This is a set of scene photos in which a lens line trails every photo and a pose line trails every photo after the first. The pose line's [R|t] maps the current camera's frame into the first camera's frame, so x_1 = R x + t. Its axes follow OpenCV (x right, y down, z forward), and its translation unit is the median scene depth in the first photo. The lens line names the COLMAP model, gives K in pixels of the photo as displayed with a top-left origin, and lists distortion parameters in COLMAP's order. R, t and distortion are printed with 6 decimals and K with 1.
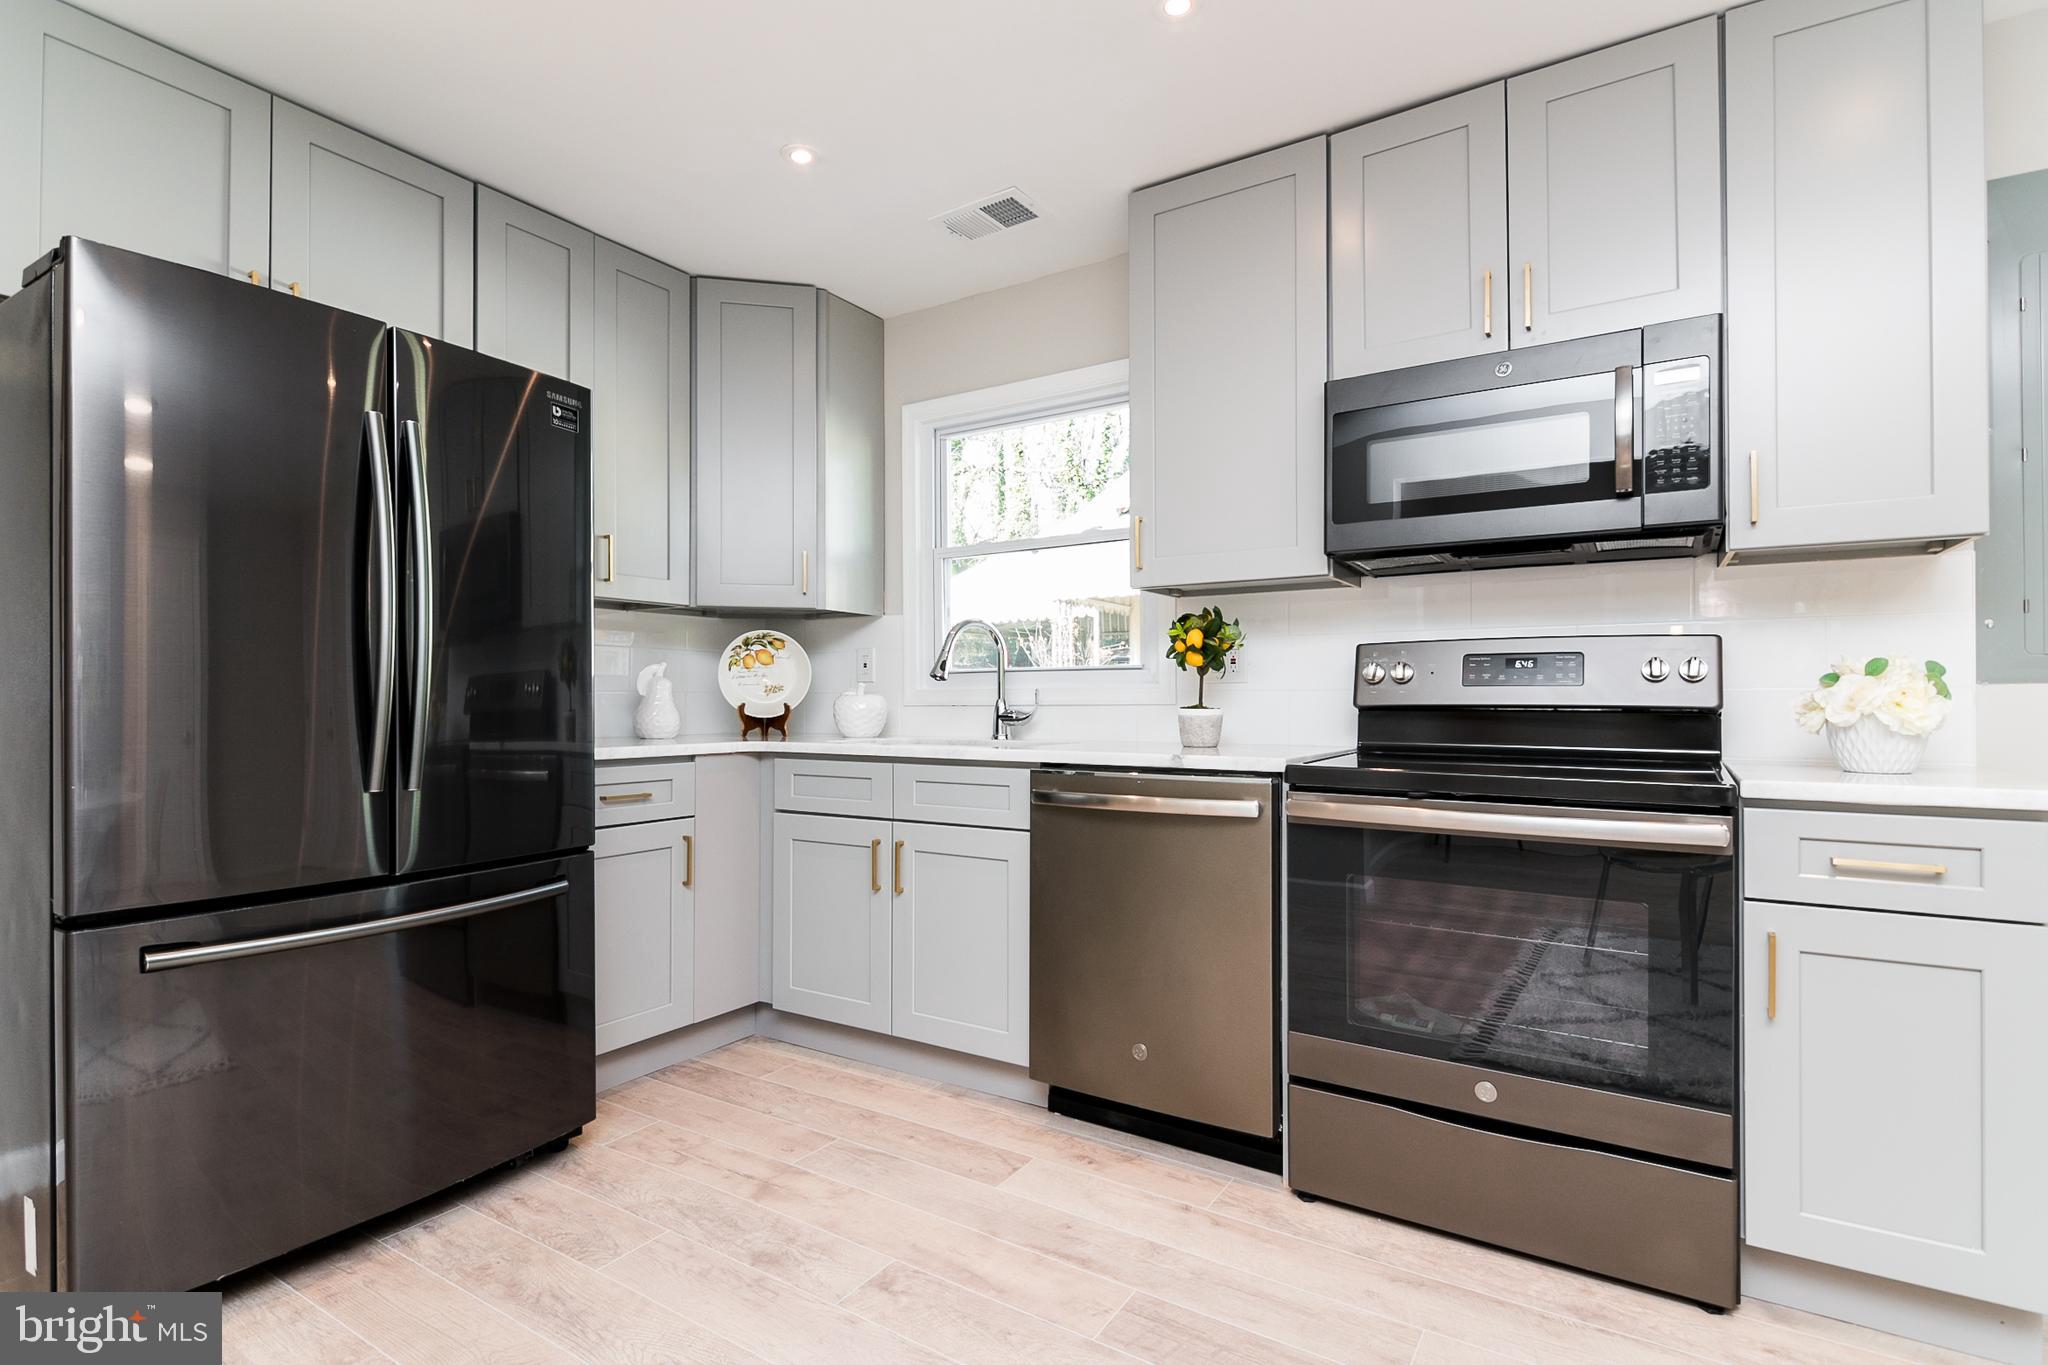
lens RADIAL K [[981.4, 0, 1028.6], [0, 981.4, 693.1], [0, 0, 1]] dist [0.006907, -0.006249]
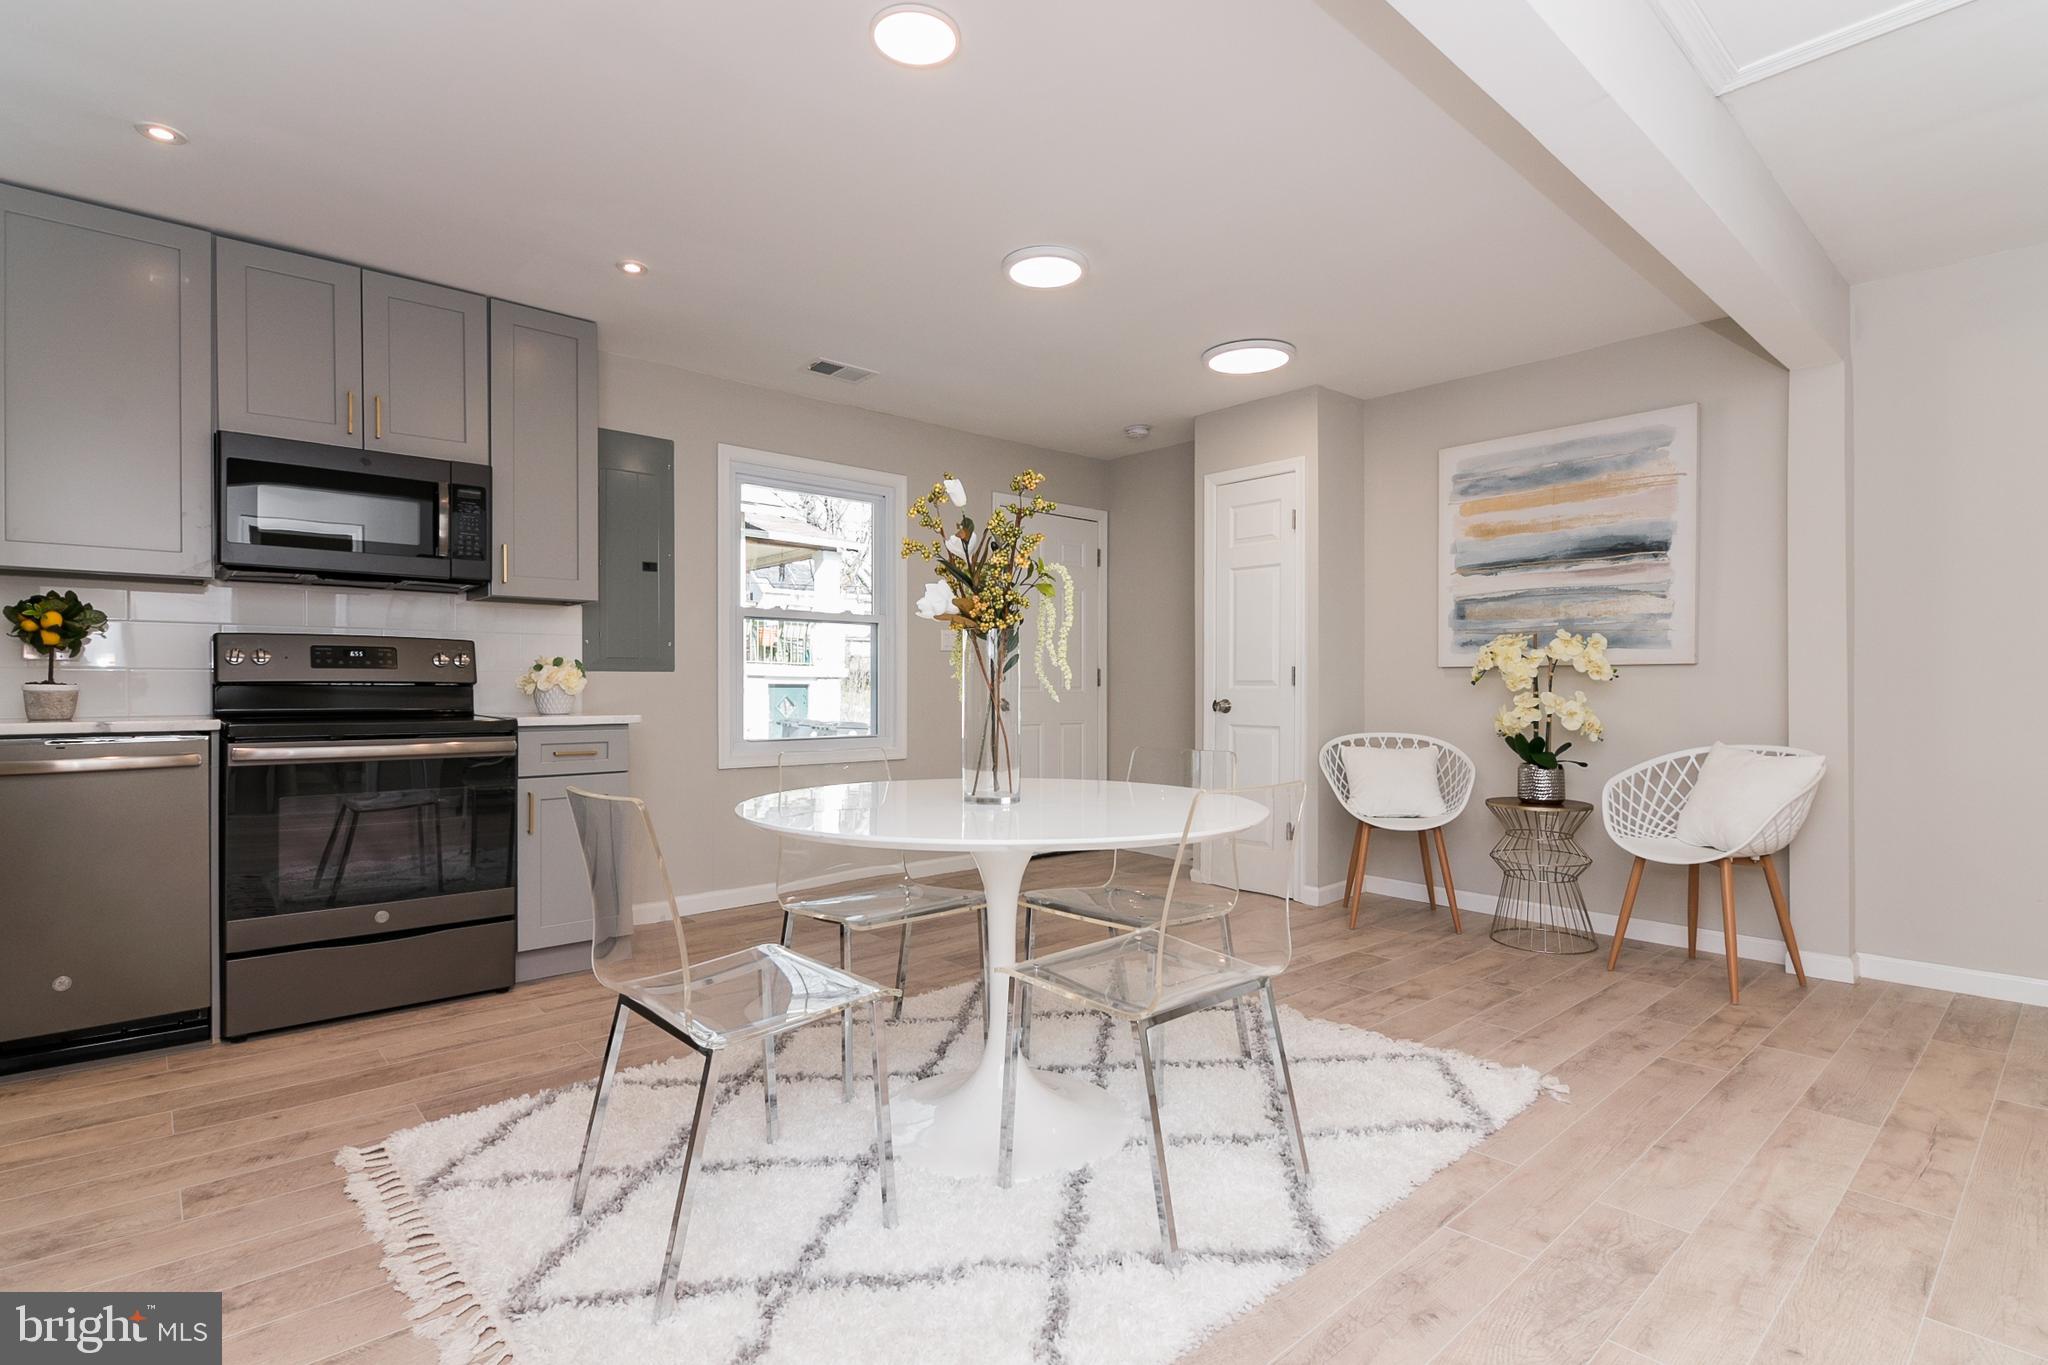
lens RADIAL K [[985.7, 0, 957.6], [0, 985.7, 687.1], [0, 0, 1]] dist [0.003232, 0.000026]
pose [[0.317185, 0.001422, 0.948363, -0.612964], [-0.005420, 0.999985, 0.000314, 0.015414], [-0.948348, -0.005240, 0.317188, -0.328105]]
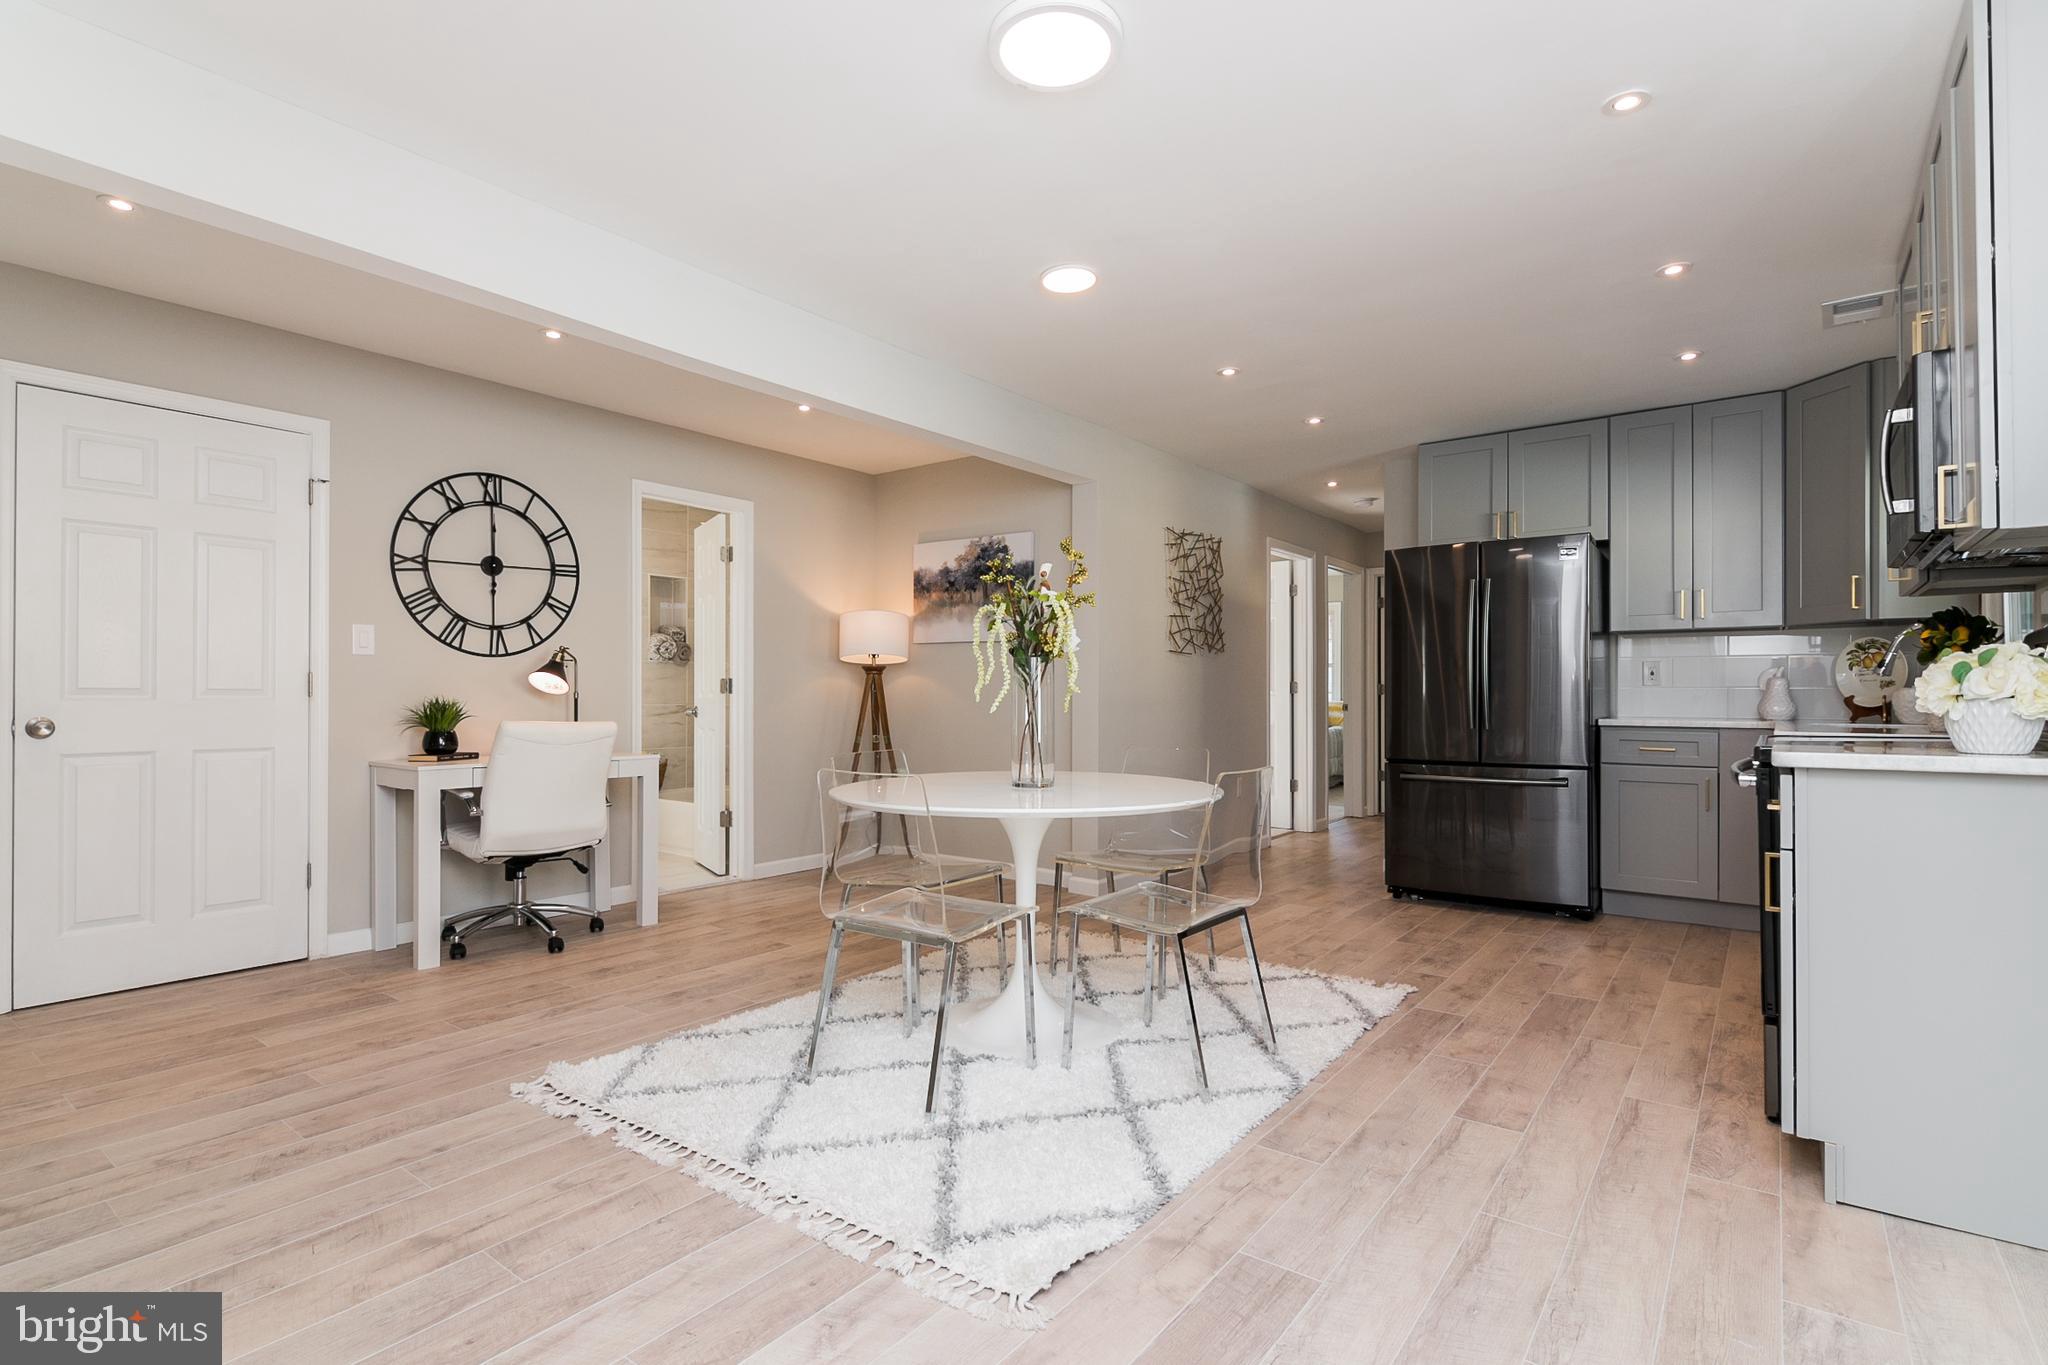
lens RADIAL K [[994.5, 0, 1020.3], [0, 994.5, 692.1], [0, 0, 1]] dist [0.009736, -0.008595]
pose [[-0.075335, -0.004495, -0.997148, 1.564236], [0.005145, 0.999975, -0.004897, 0.009907], [0.997145, -0.005499, -0.075310, 0.021209]]
